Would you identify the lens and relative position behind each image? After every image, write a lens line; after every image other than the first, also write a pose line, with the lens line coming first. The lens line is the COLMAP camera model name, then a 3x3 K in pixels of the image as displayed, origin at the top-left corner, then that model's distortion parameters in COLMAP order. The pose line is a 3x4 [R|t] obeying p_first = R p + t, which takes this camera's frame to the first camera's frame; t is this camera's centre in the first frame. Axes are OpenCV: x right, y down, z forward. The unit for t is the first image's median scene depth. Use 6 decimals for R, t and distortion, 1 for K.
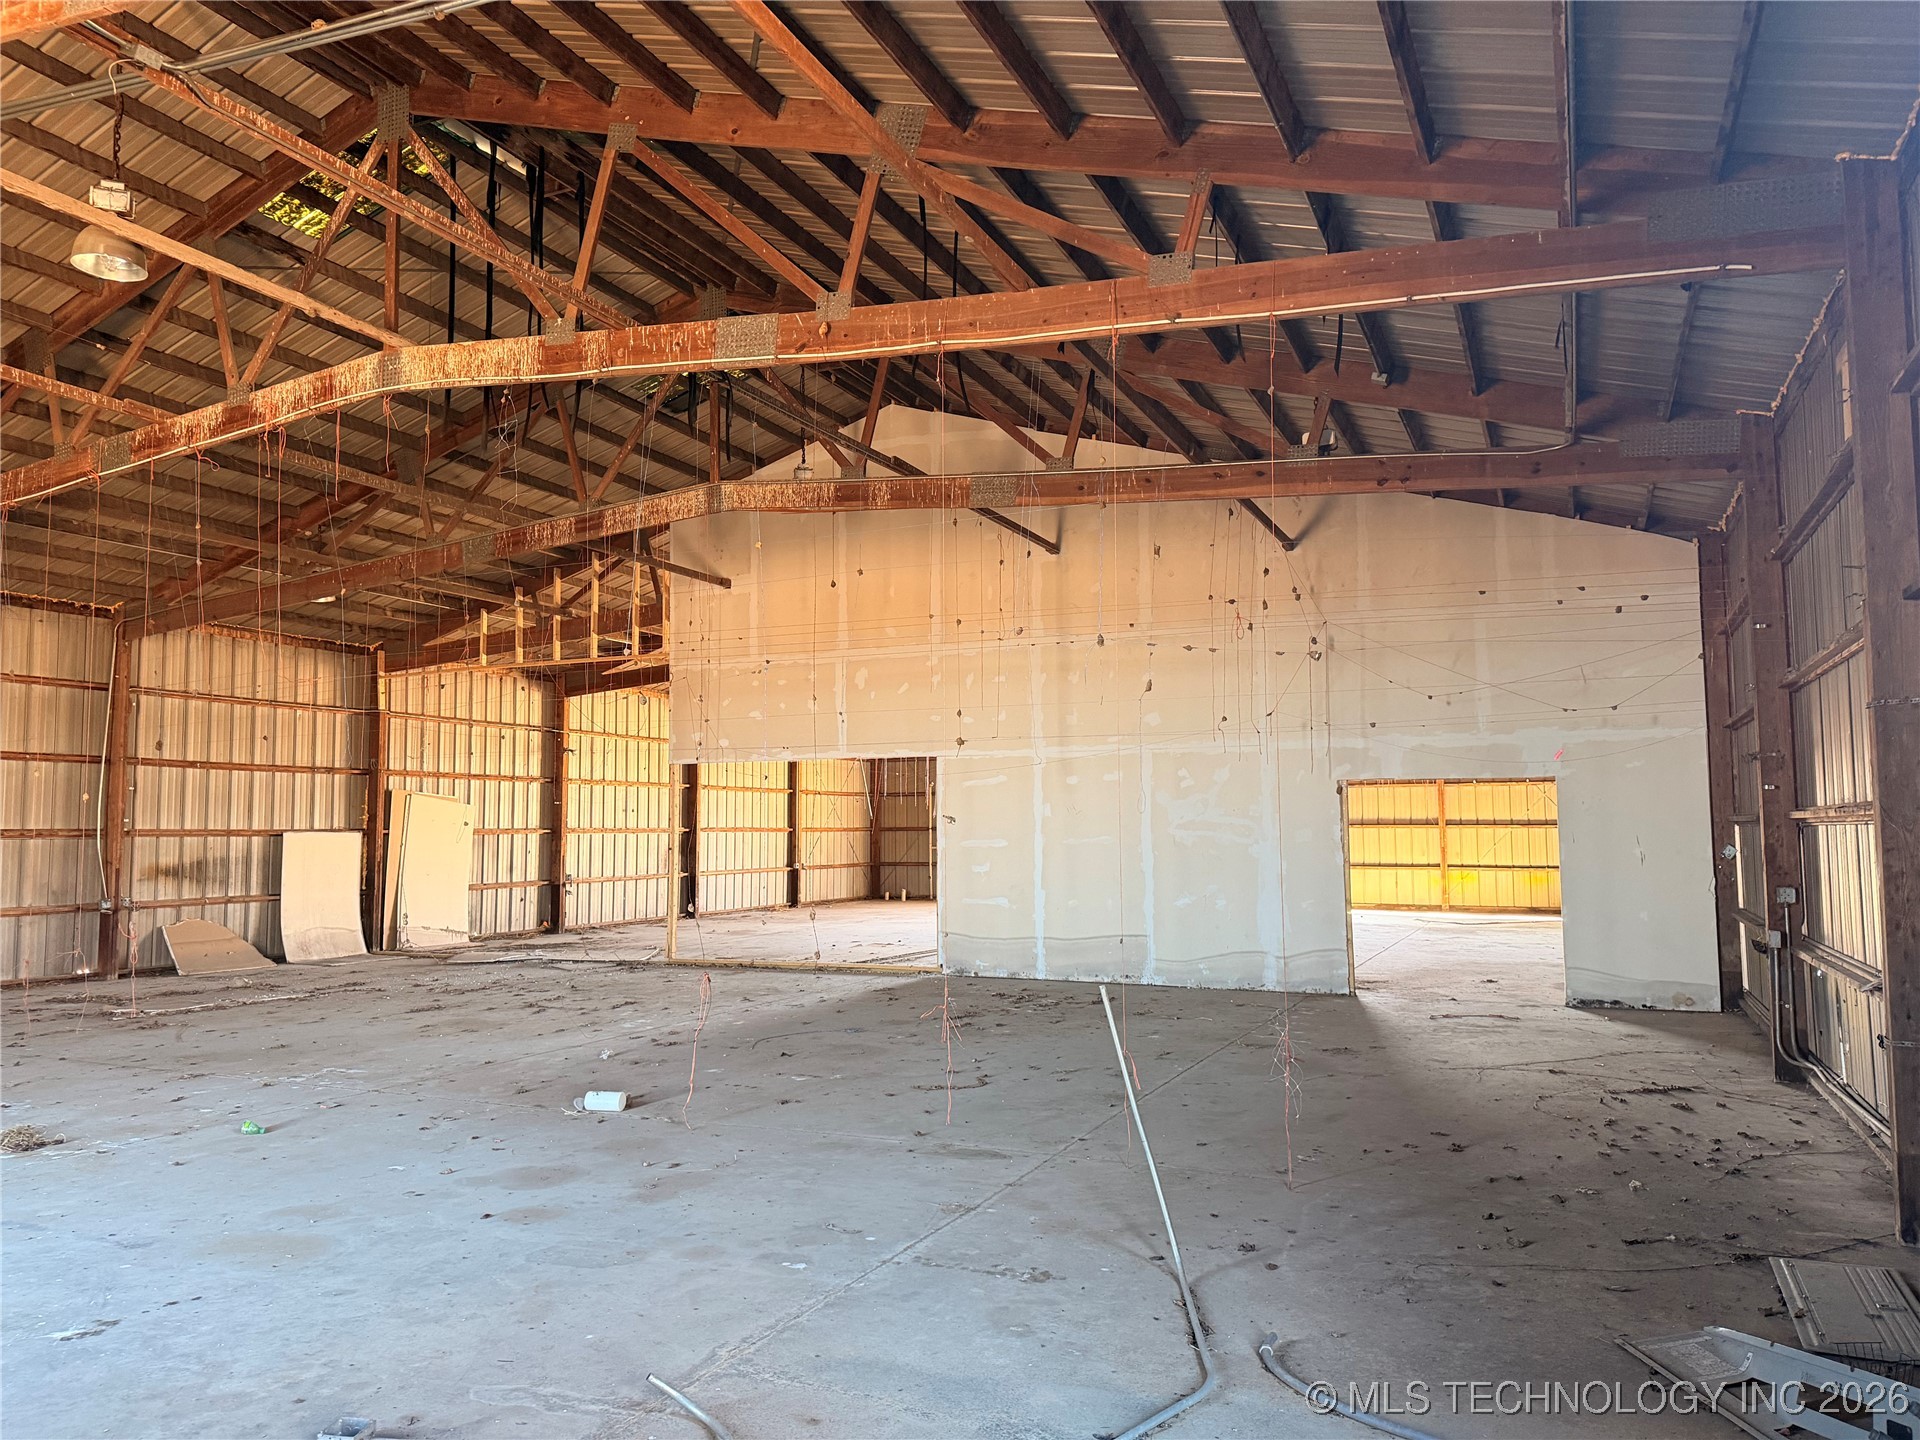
lens RADIAL K [[1366.6, 0, 950.9], [0, 1366.6, 716.5], [0, 0, 1]] dist [0.040733, -0.060680]
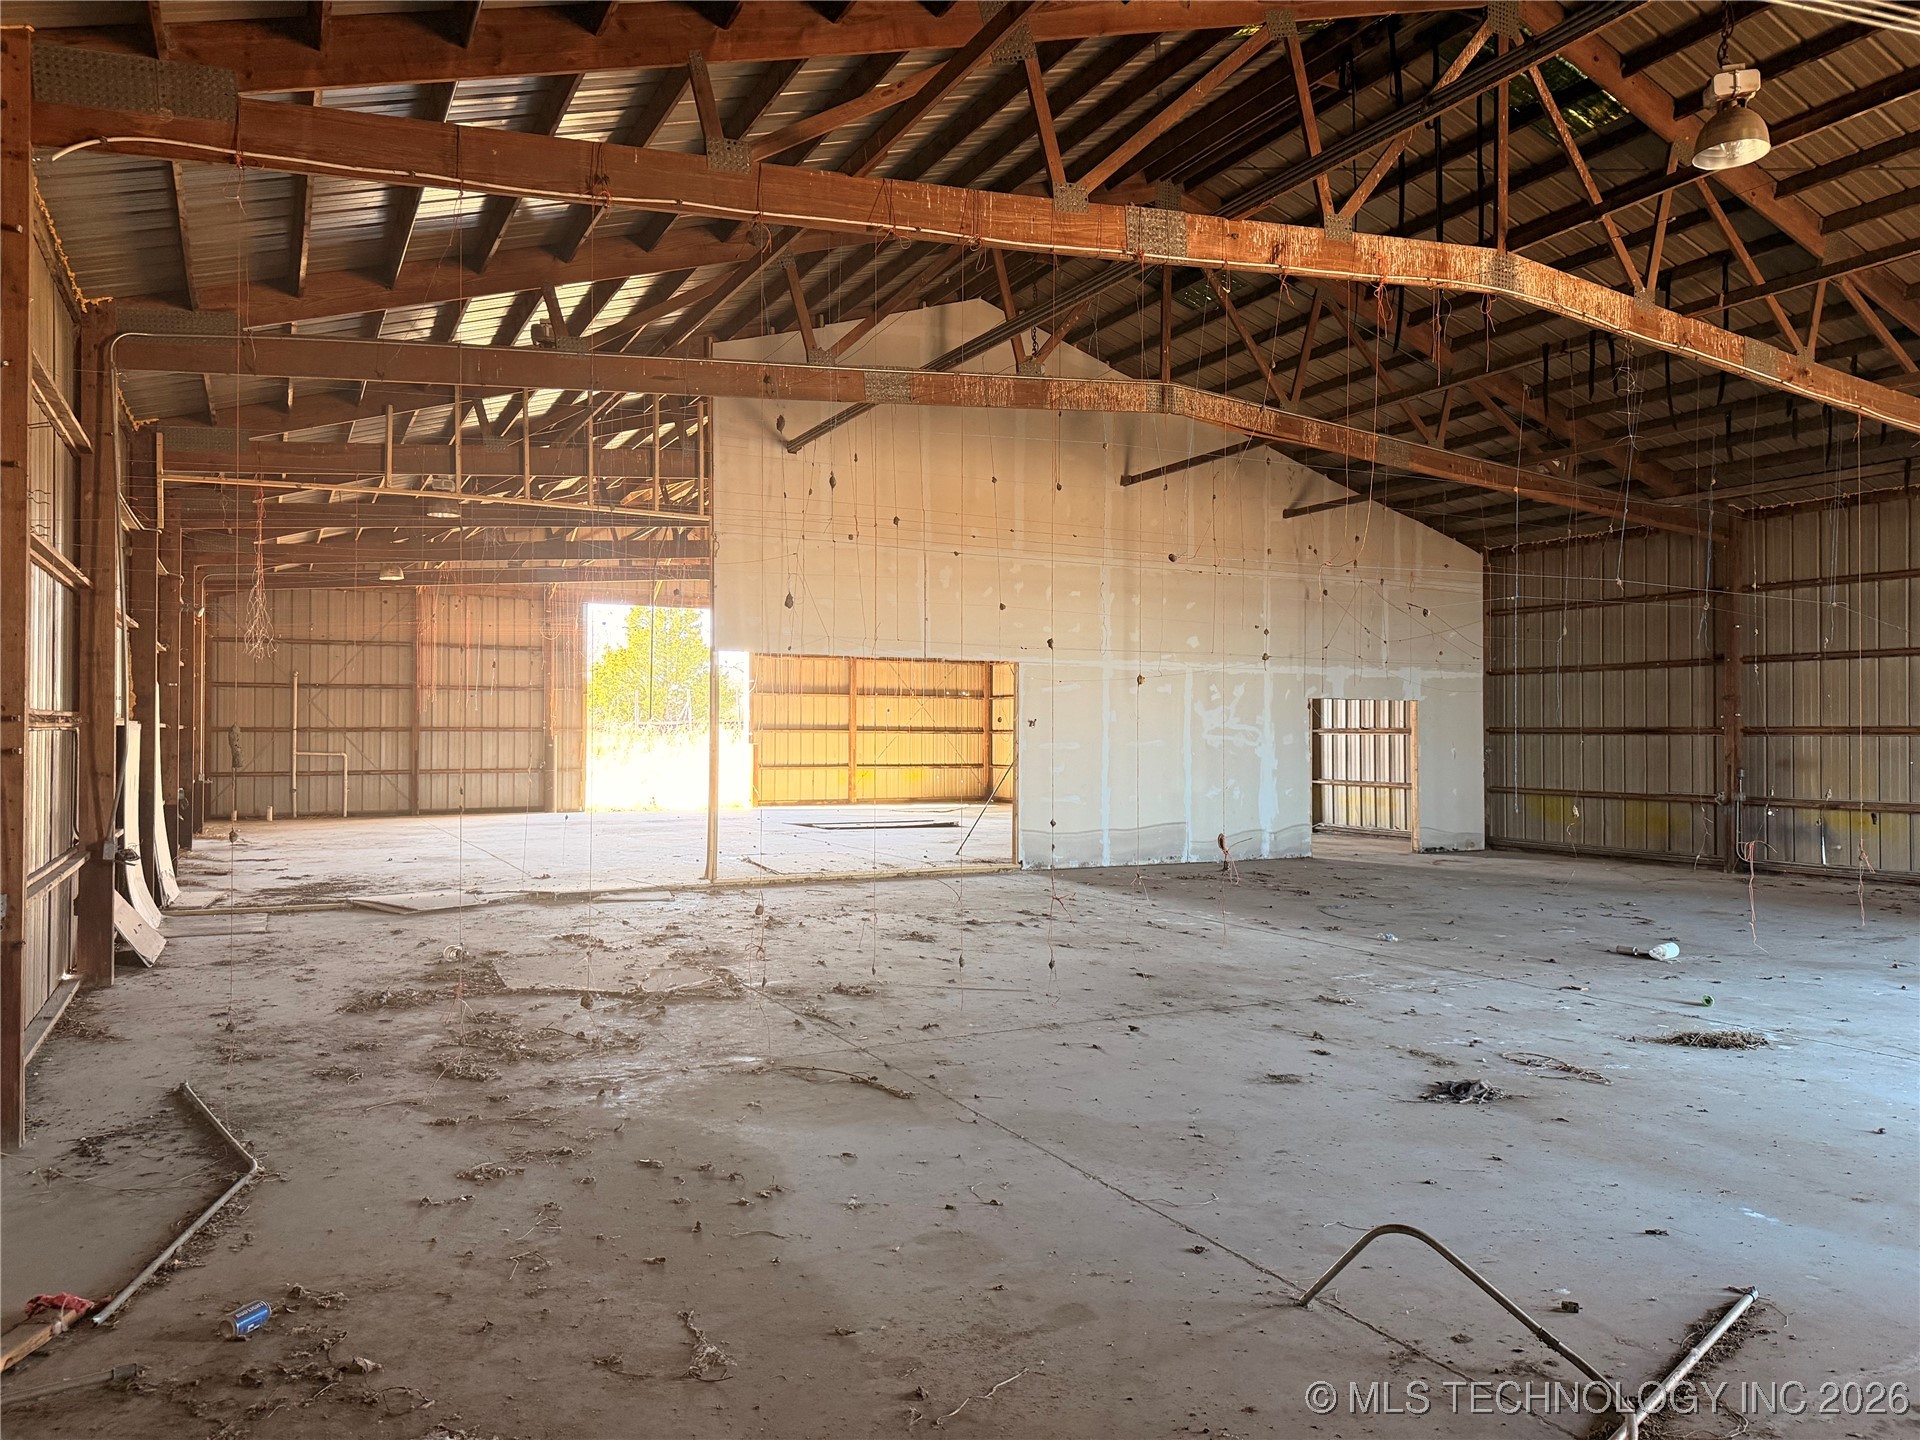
lens RADIAL K [[1366.6, 0, 957.3], [0, 1366.6, 725.0], [0, 0, 1]] dist [0.040733, -0.060680]
pose [[0.594592, 0.011449, 0.803946, -0.903427], [-0.072739, 0.996564, 0.039605, 0.040563], [-0.800731, -0.082027, 0.593382, 0.439580]]
